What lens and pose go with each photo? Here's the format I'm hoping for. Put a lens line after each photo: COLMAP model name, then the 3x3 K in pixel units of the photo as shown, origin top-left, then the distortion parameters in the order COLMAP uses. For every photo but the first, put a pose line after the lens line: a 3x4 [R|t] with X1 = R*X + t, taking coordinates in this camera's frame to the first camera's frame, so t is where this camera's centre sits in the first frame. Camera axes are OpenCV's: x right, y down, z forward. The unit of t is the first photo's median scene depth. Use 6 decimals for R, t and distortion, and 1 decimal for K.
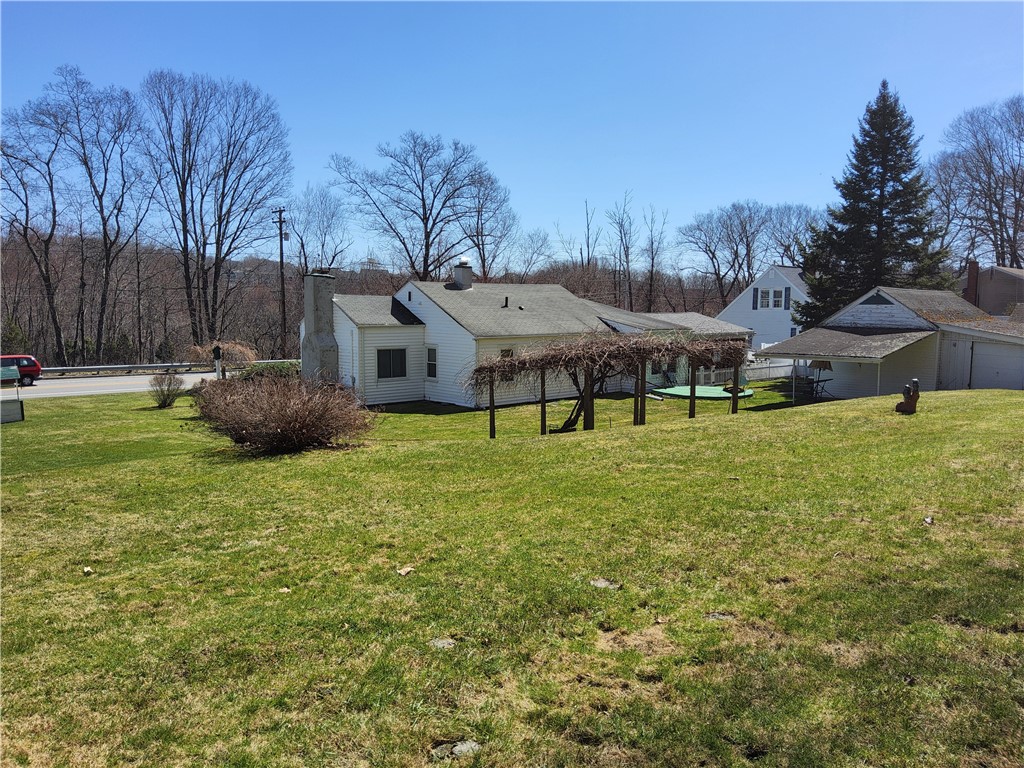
lens RADIAL K [[775.8, 0, 520.3], [0, 775.8, 385.7], [0, 0, 1]] dist [0.098403, -0.174312]
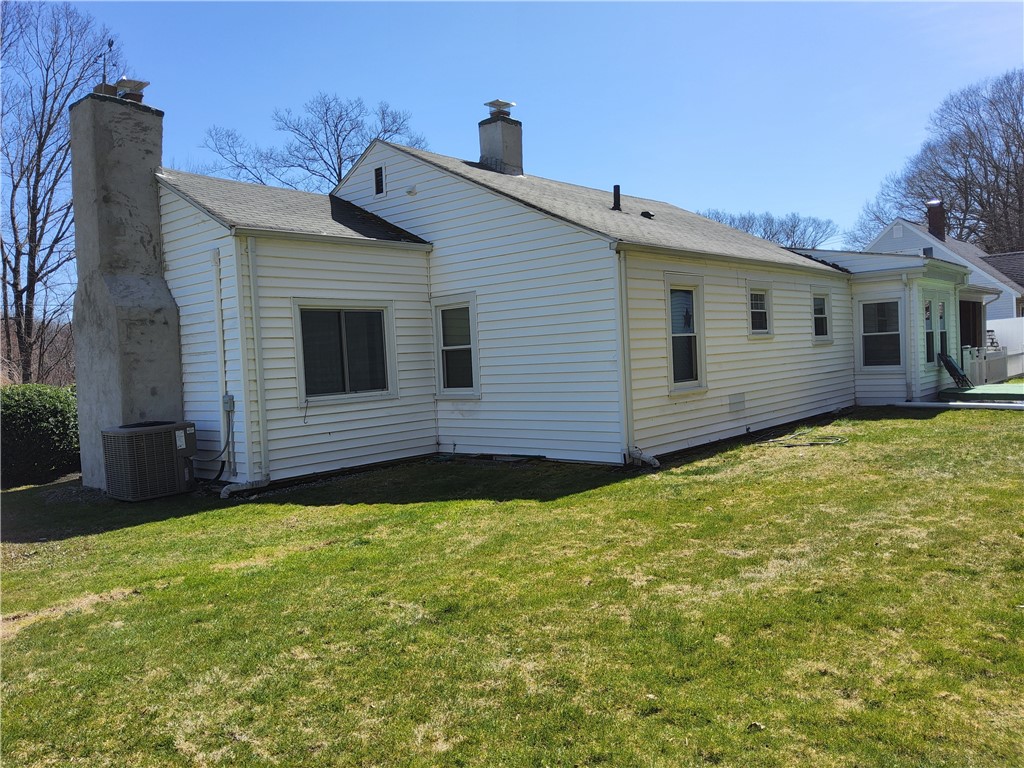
lens RADIAL K [[775.8, 0, 520.3], [0, 775.8, 385.7], [0, 0, 1]] dist [0.098403, -0.174312]
pose [[0.991650, -0.061468, 0.113370, -0.123539], [0.069251, 0.995411, -0.066034, 0.013570], [-0.108790, 0.073333, 0.991356, 0.626406]]
